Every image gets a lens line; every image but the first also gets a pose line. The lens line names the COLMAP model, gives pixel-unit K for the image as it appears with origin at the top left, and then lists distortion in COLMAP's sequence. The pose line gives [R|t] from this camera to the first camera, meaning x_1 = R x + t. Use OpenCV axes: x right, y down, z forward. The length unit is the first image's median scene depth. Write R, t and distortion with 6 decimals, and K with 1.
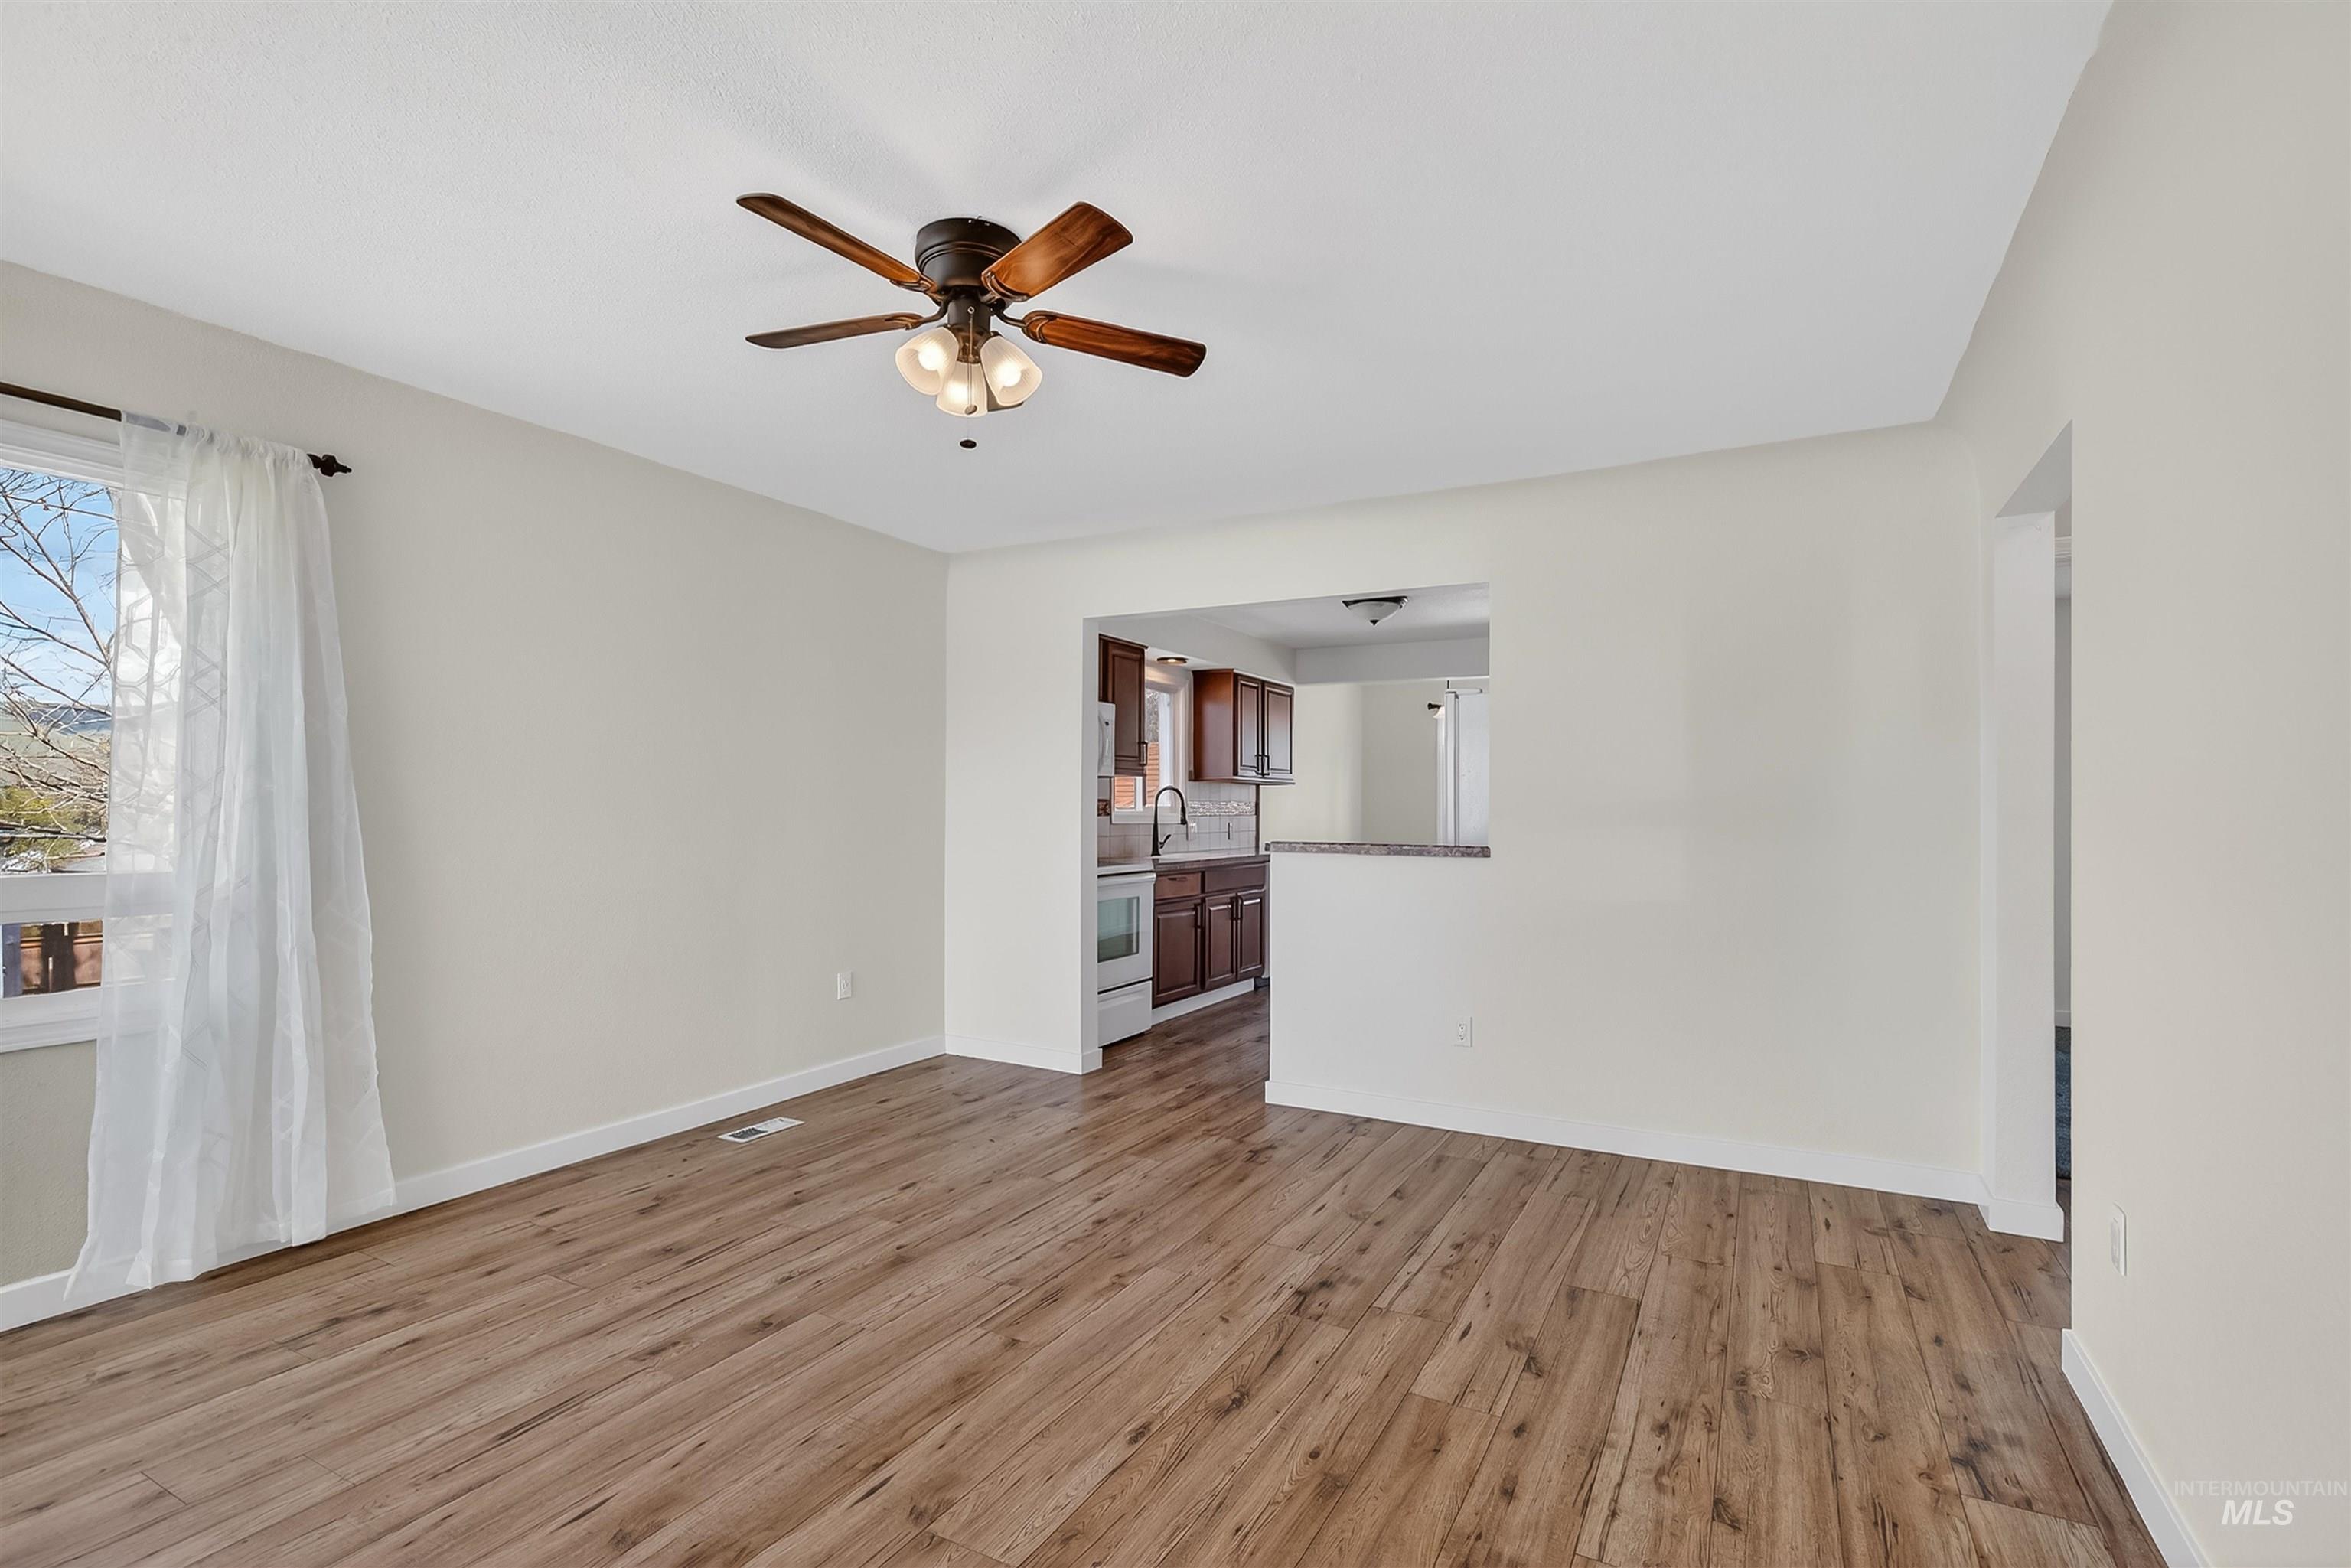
lens RADIAL K [[1075.5, 0, 1193.8], [0, 1075.5, 794.9], [0, 0, 1]] dist [0.003656, -0.000399]
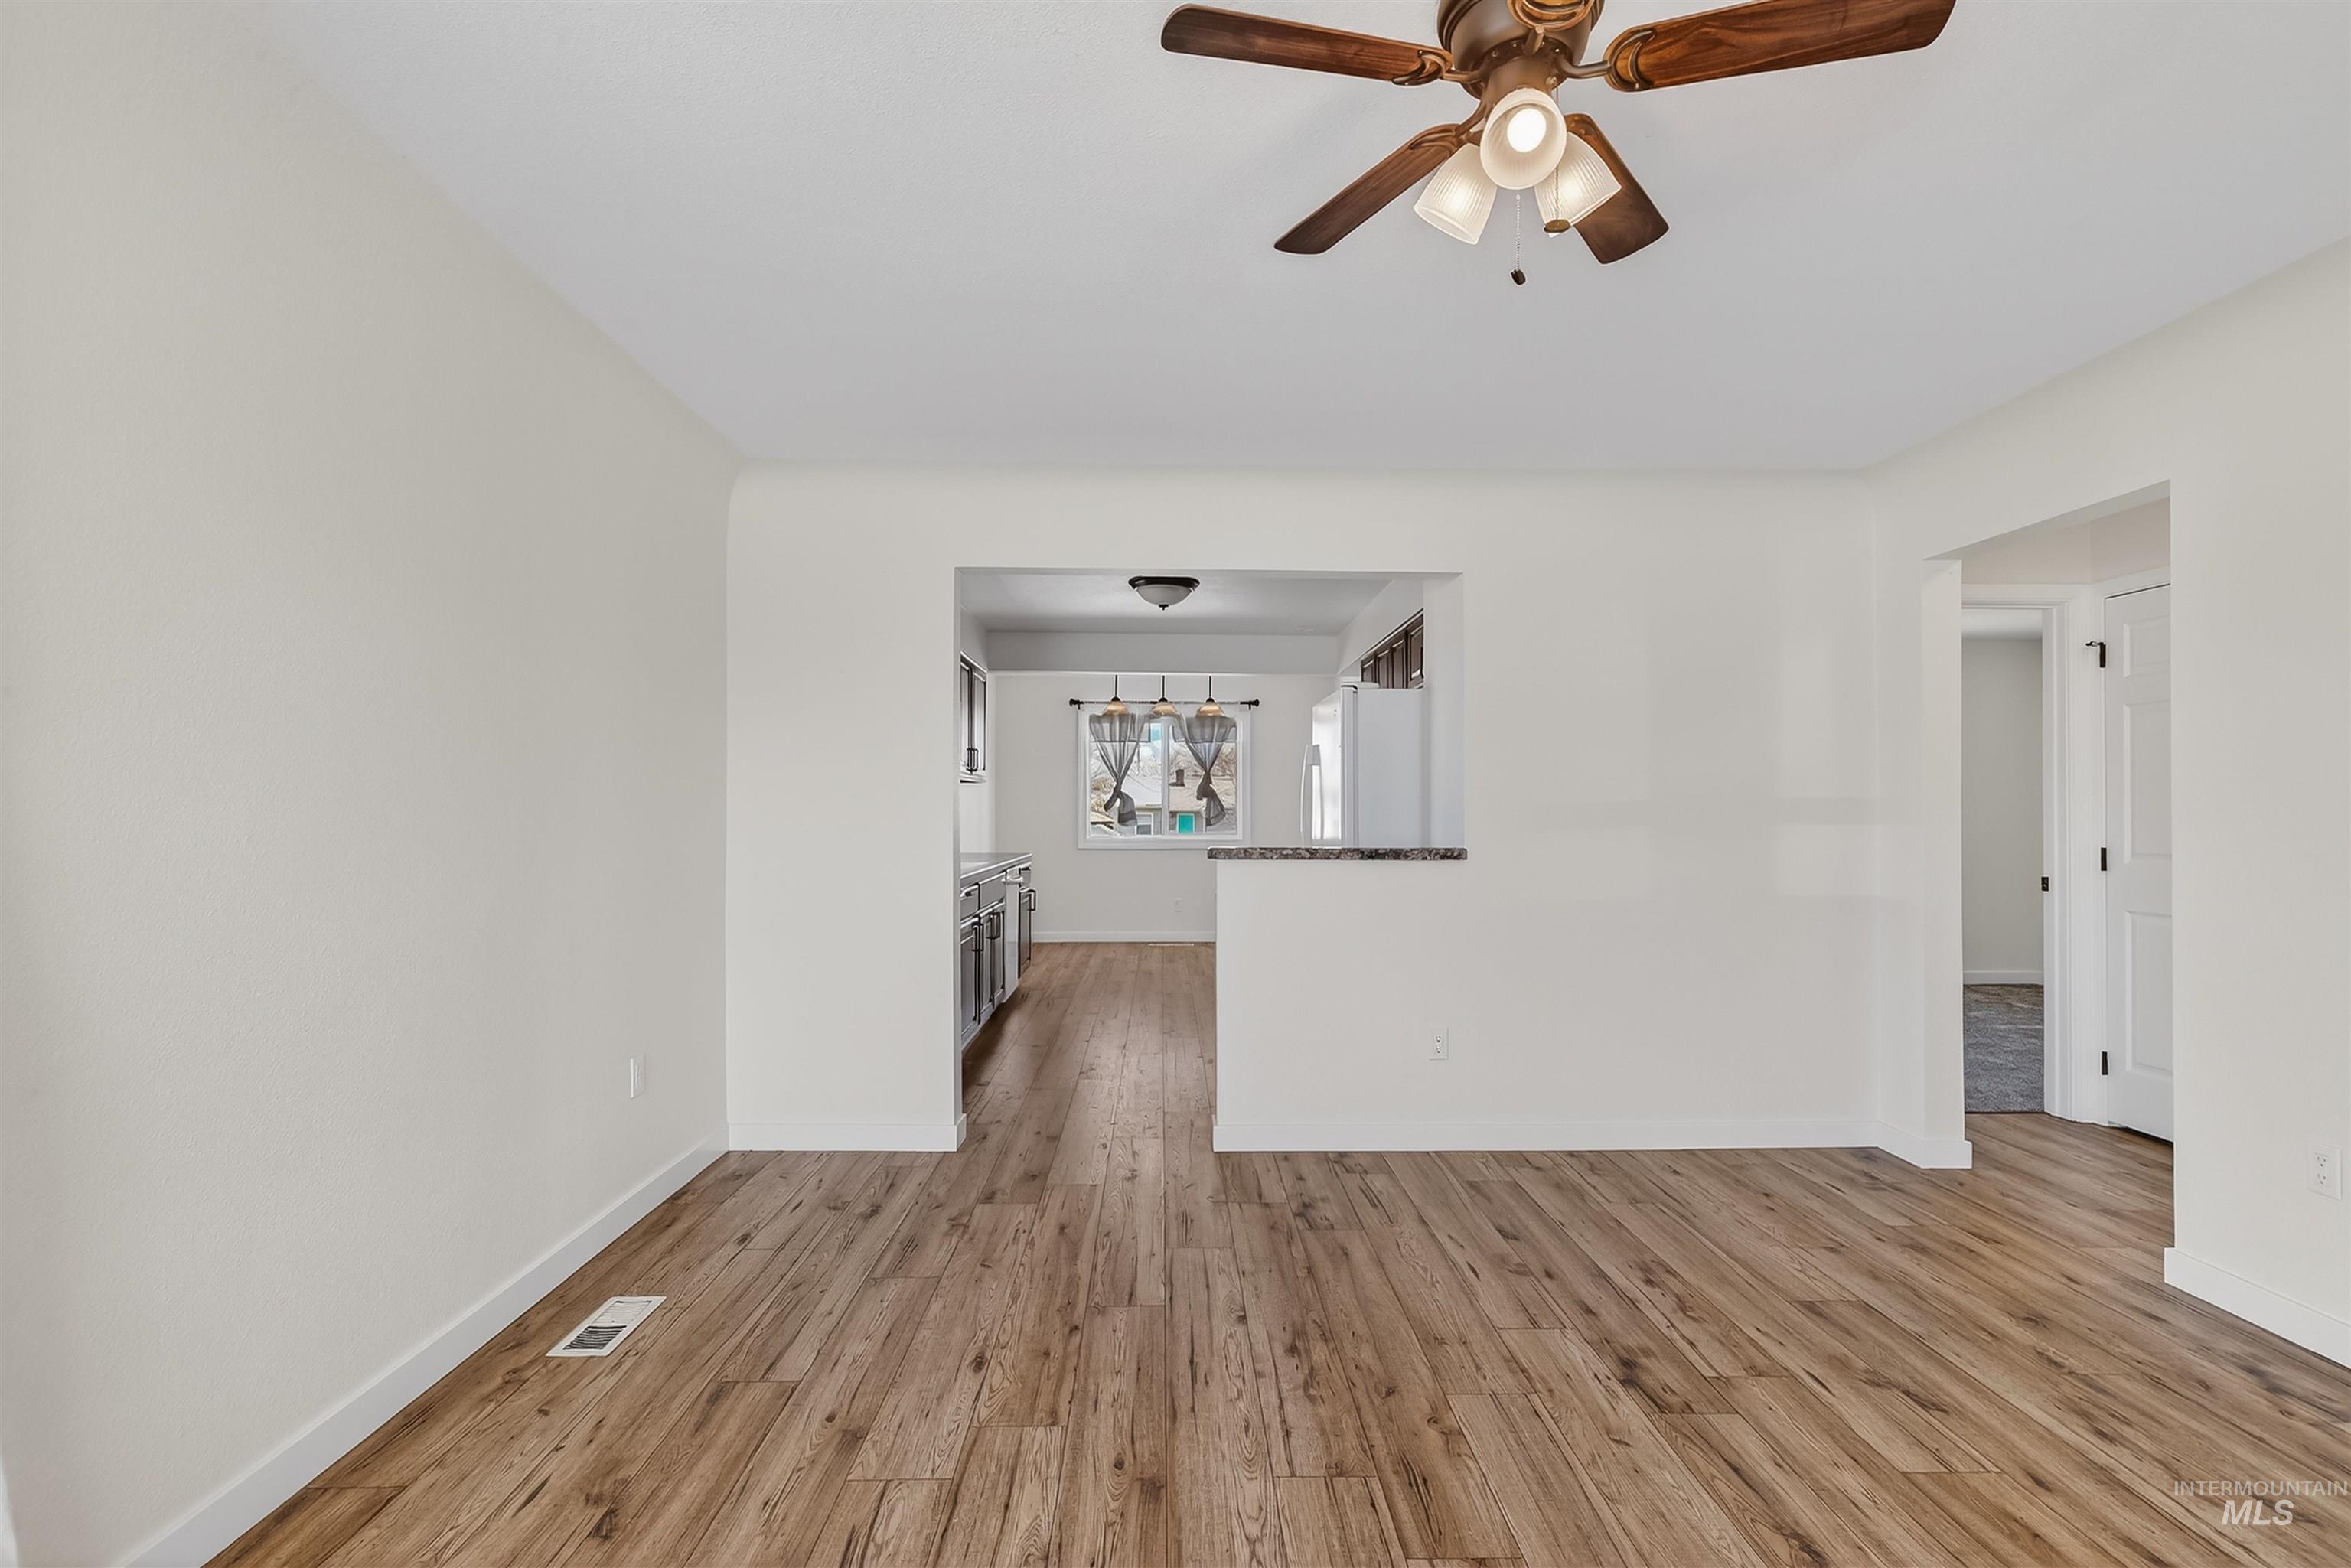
lens RADIAL K [[1075.5, 0, 1179.9], [0, 1075.5, 796.0], [0, 0, 1]] dist [0.003656, -0.000399]
pose [[0.871592, 0.003928, 0.490217, -0.582059], [-0.004616, 0.999989, 0.000195, 0.002824], [-0.490211, -0.002432, 0.871600, 0.405493]]
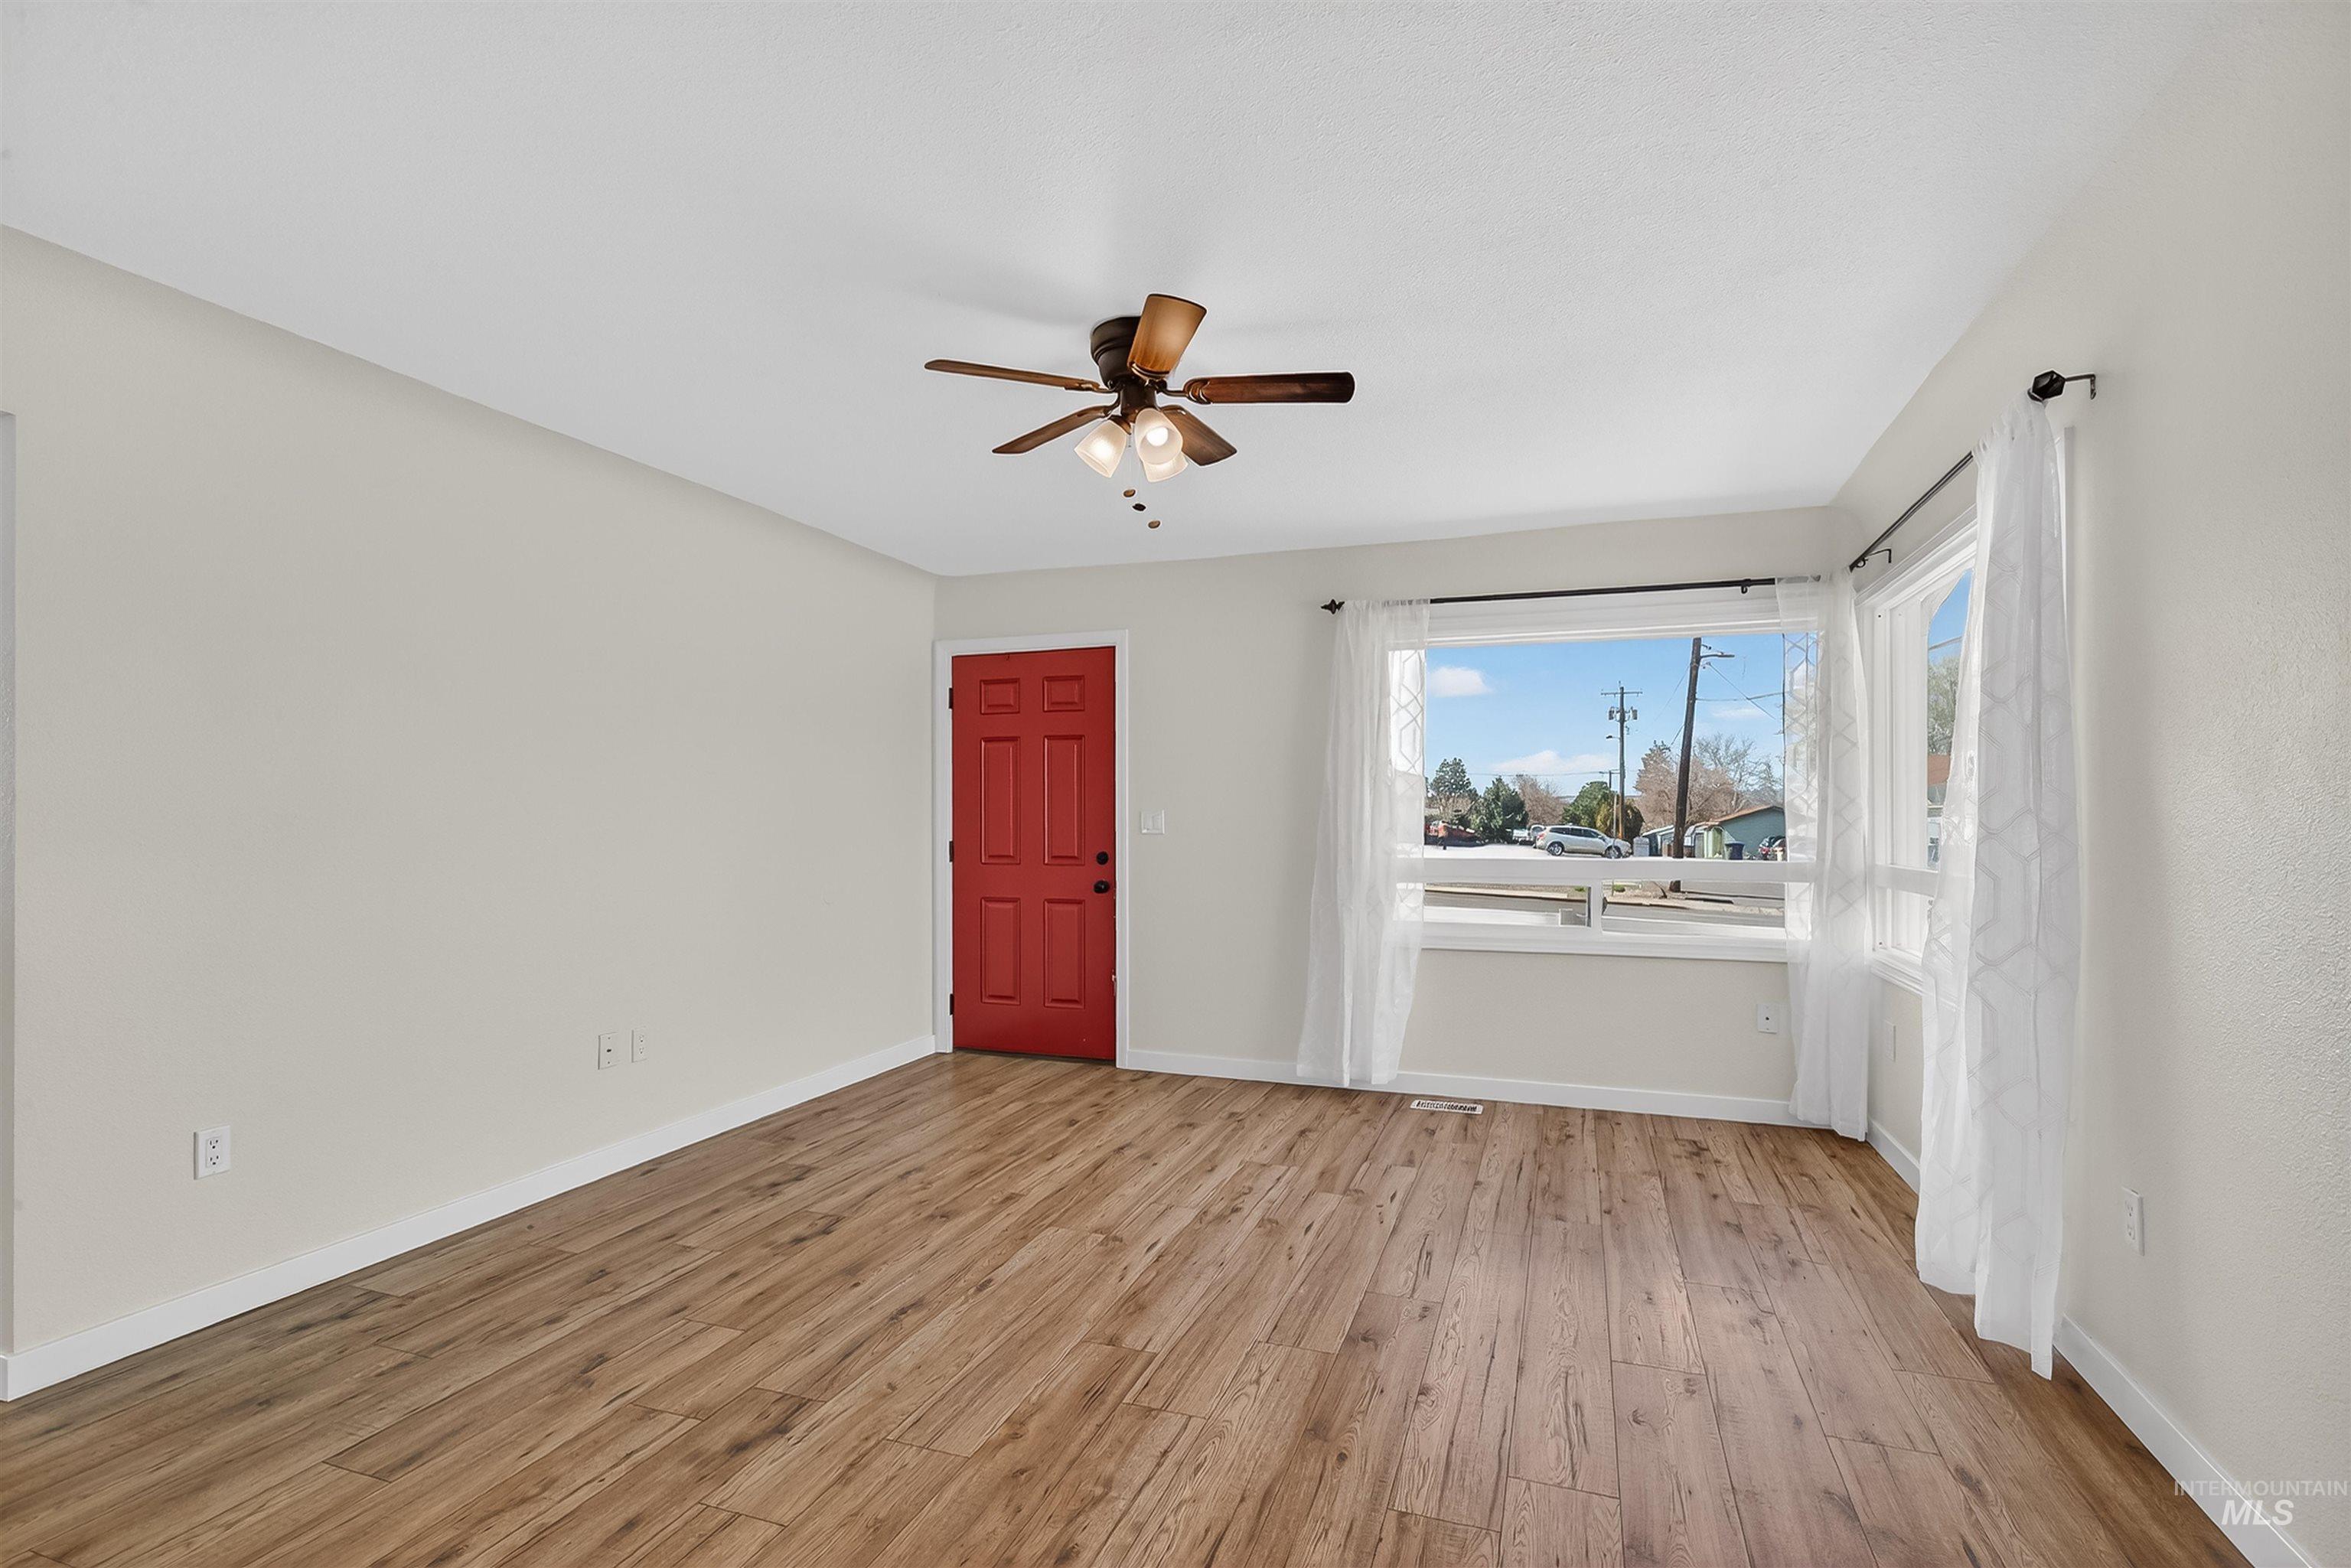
lens RADIAL K [[1075.5, 0, 1180.3], [0, 1075.5, 822.5], [0, 0, 1]] dist [0.003656, -0.000399]
pose [[-0.989575, -0.002457, -0.143995, -0.070357], [-0.001201, 0.999960, -0.008811, 0.019897], [0.144011, -0.008546, -0.989539, 1.707801]]
